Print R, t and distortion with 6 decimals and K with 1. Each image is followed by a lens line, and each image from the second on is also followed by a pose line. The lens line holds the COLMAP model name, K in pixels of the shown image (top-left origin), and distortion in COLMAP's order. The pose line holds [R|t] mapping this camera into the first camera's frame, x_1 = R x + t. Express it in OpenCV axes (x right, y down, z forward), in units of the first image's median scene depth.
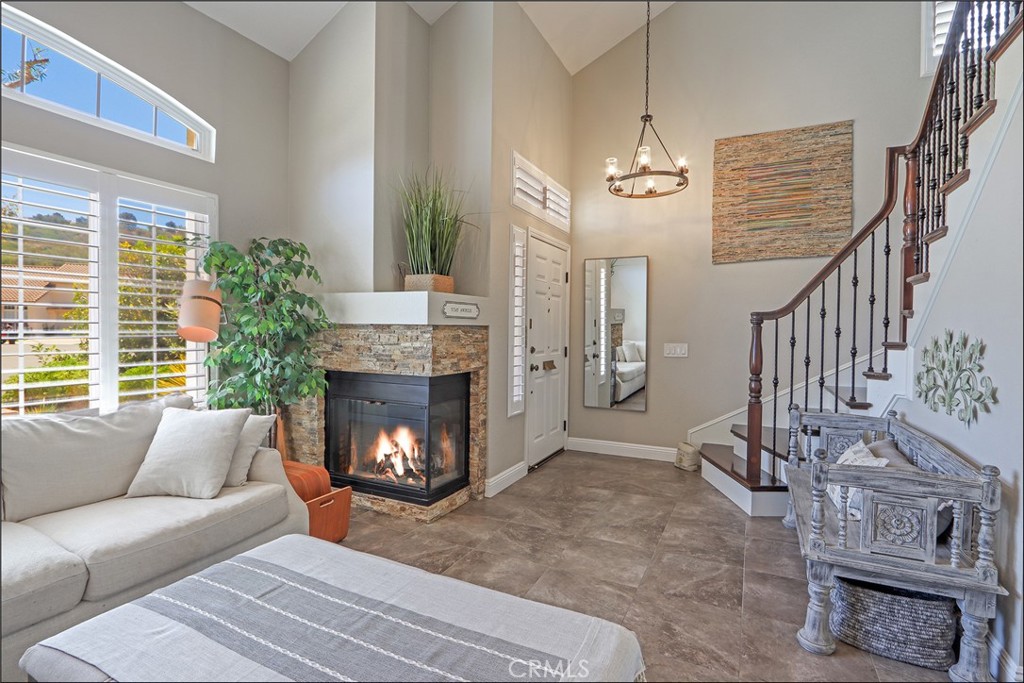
lens RADIAL K [[491.7, 0, 509.5], [0, 491.7, 340.5], [0, 0, 1]] dist [-0.018372, 0.000469]
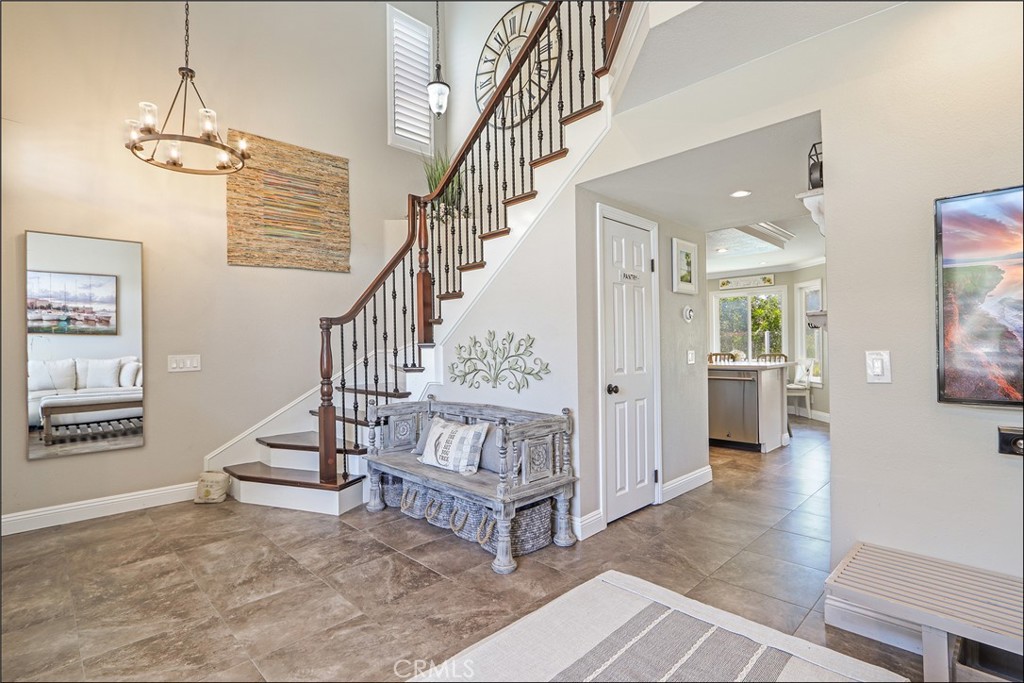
lens RADIAL K [[491.7, 0, 509.5], [0, 491.7, 340.5], [0, 0, 1]] dist [-0.018372, 0.000469]
pose [[0.334593, -0.007784, 0.942330, -0.295698], [0.040321, 0.999168, -0.006063, 0.010596], [-0.941500, 0.040024, 0.334629, 0.253419]]
